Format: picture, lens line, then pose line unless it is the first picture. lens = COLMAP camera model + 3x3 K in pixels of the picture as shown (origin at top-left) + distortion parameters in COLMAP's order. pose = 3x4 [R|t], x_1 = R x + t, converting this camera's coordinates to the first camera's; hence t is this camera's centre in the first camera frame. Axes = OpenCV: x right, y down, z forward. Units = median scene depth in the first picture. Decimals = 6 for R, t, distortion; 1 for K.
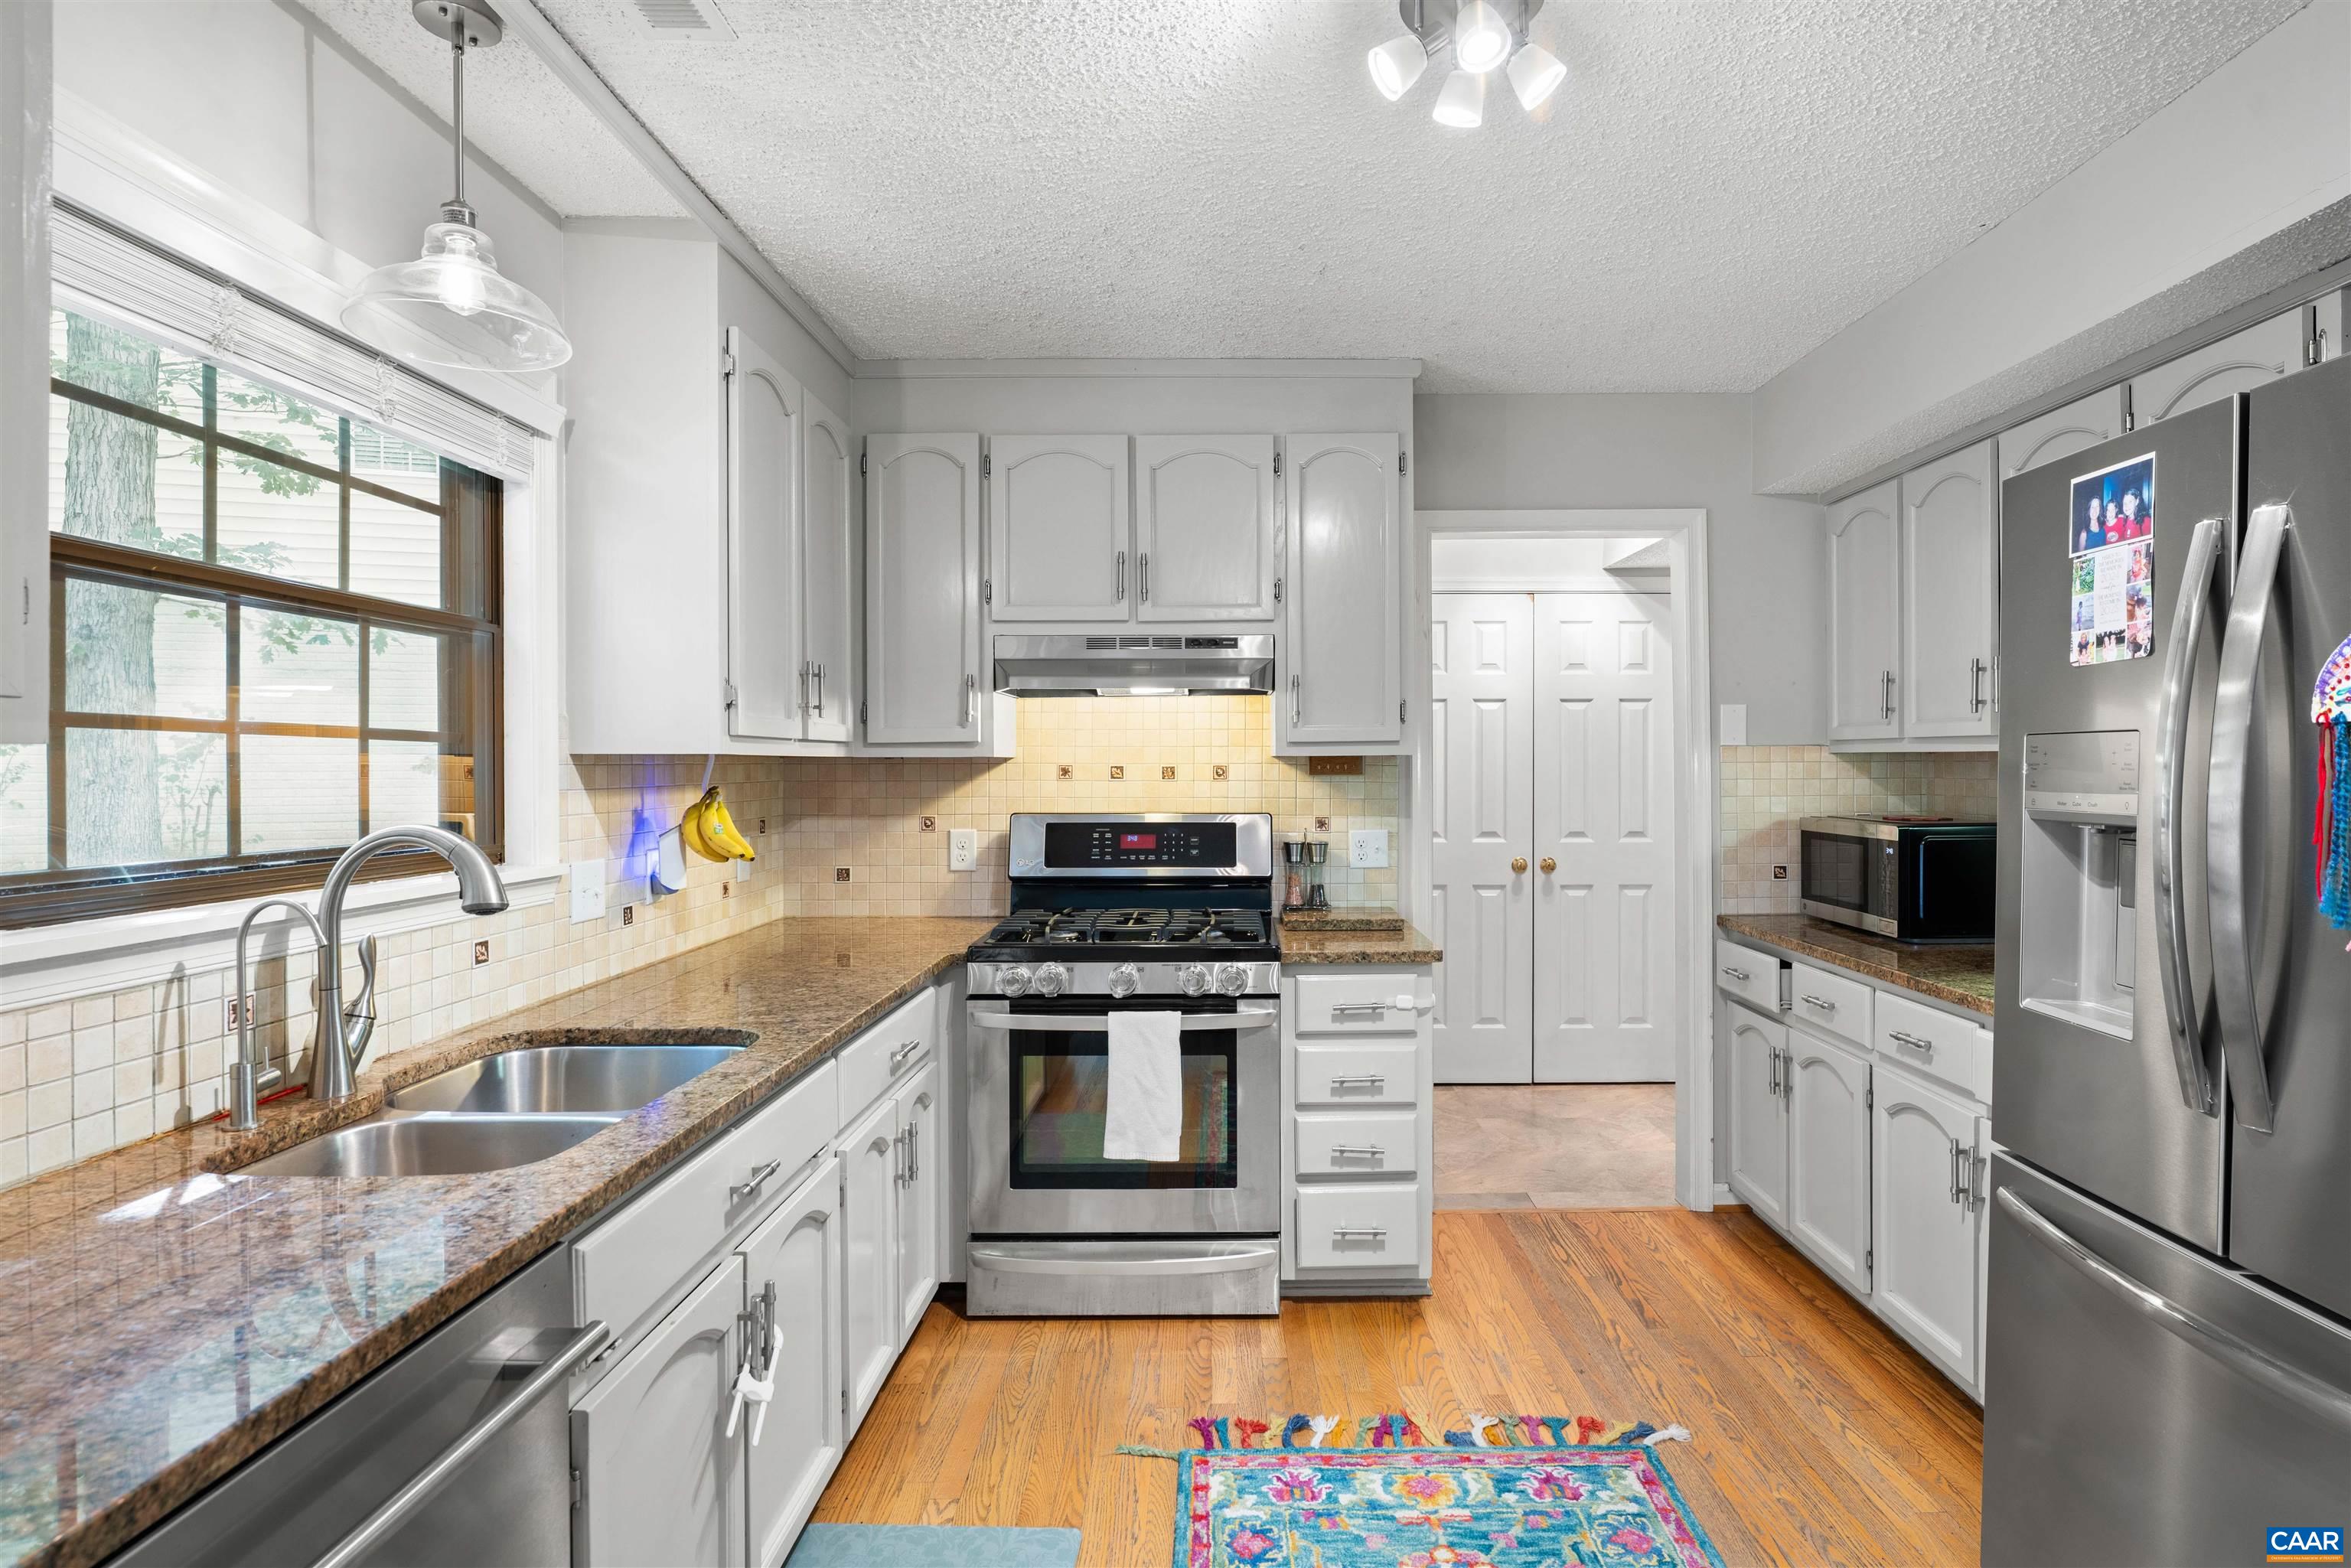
lens RADIAL K [[1209.7, 0, 1247.8], [0, 1209.7, 782.7], [0, 0, 1]] dist [-0.005389, -0.001590]
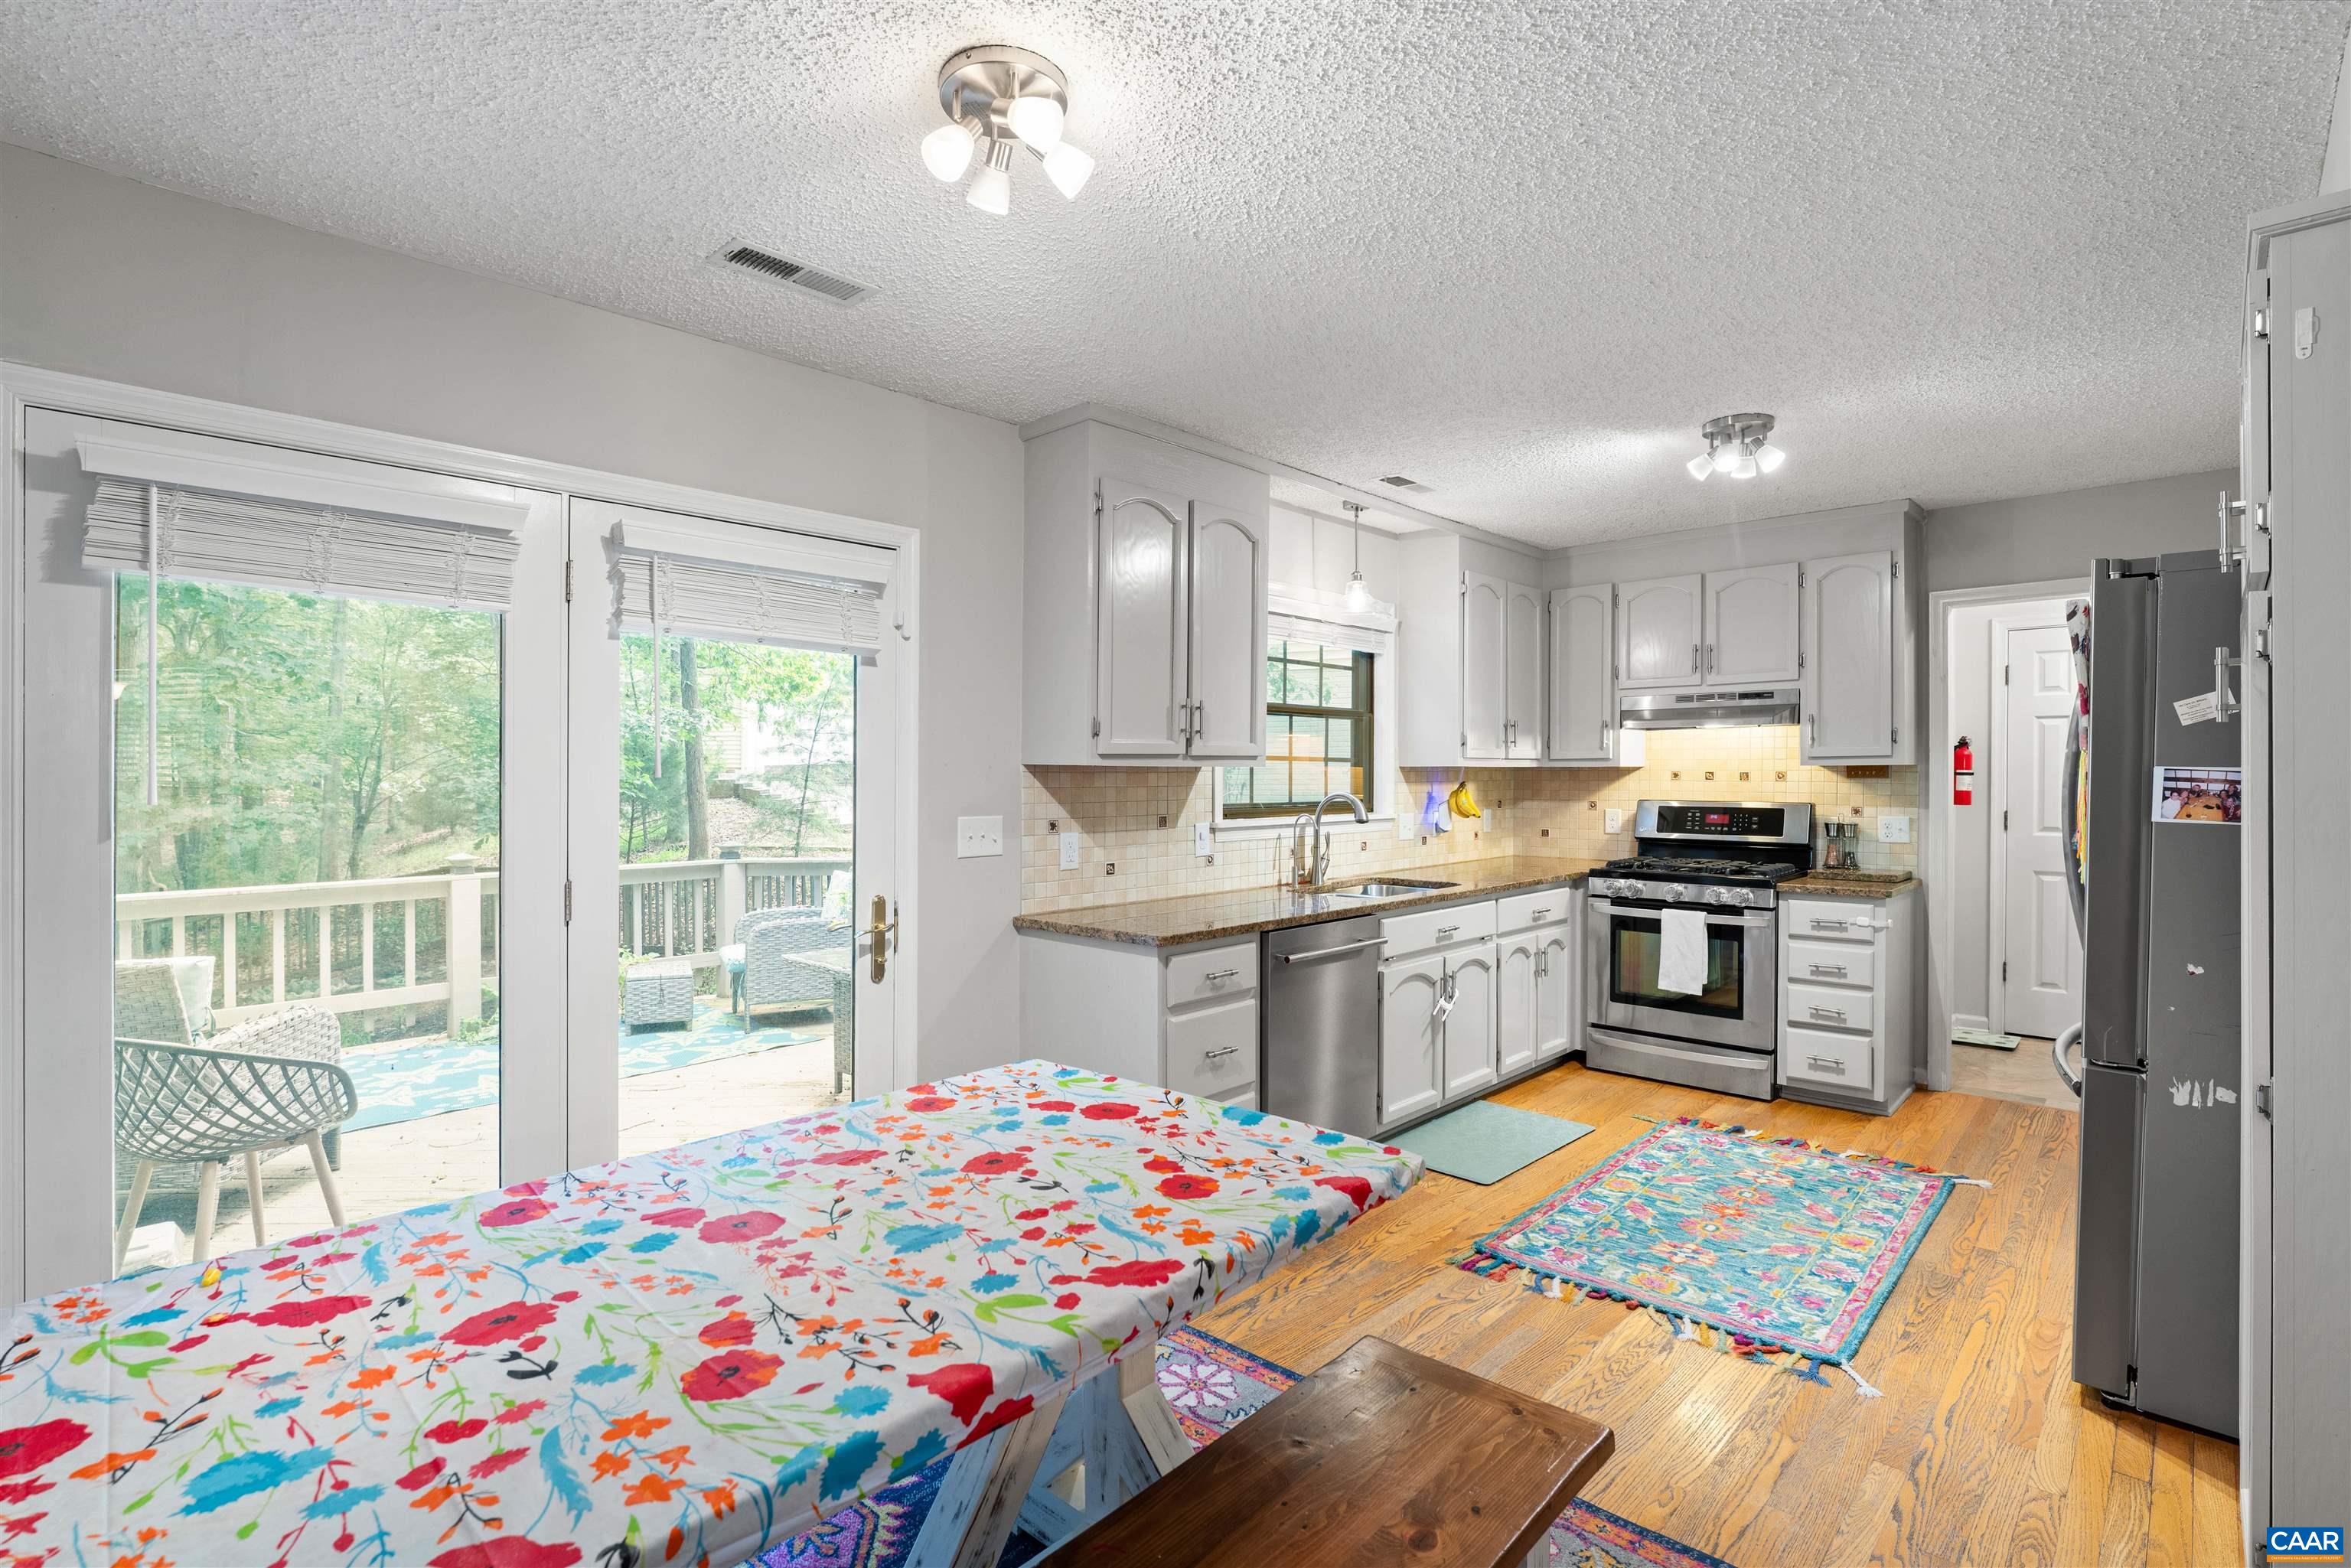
lens RADIAL K [[1114.3, 0, 1169.3], [0, 1114.3, 776.1], [0, 0, 1]] dist [-0.011254, 0.000664]
pose [[0.722833, 0.004104, -0.691011, 0.476123], [-0.009843, 0.999942, -0.004357, 0.006469], [0.690953, 0.009951, 0.722831, -0.676611]]
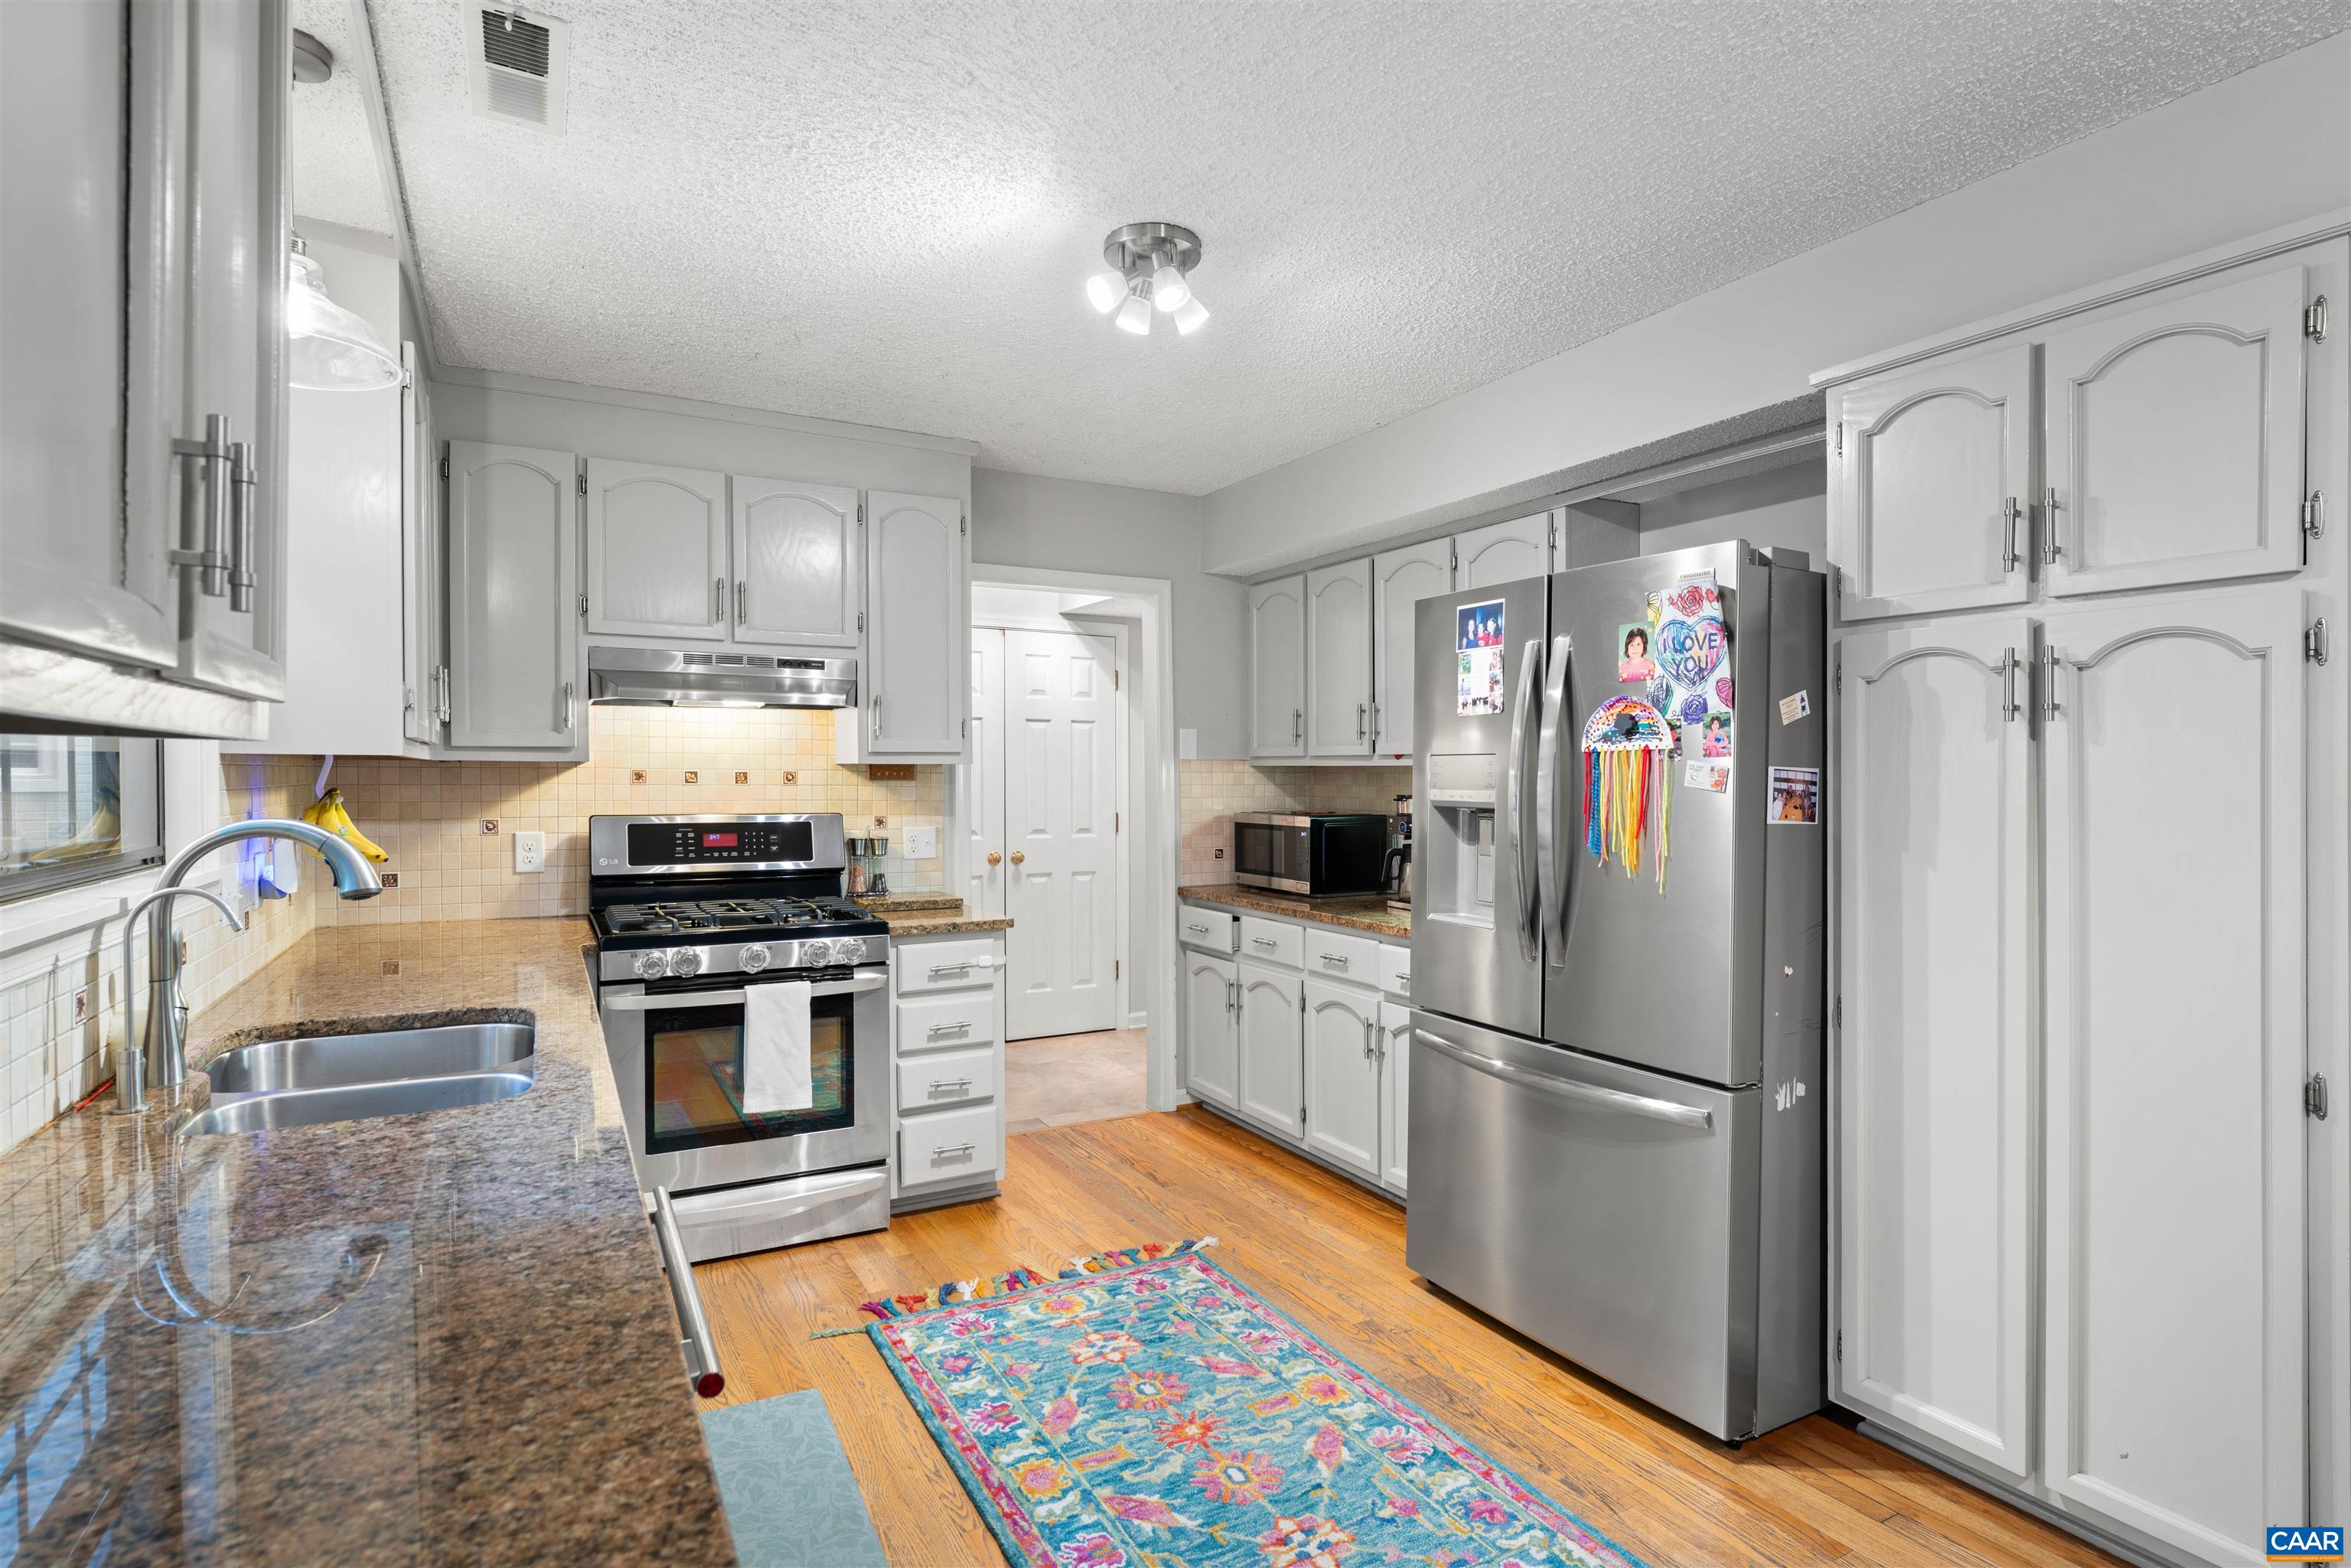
lens RADIAL K [[1162.2, 0, 1184.8], [0, 1162.2, 795.7], [0, 0, 1]] dist [-0.000229, -0.000189]
pose [[0.880436, -0.001856, 0.474161, -0.259153], [0.000632, 0.999996, 0.002741, 0.006752], [-0.474164, -0.002114, 0.880434, -0.157311]]
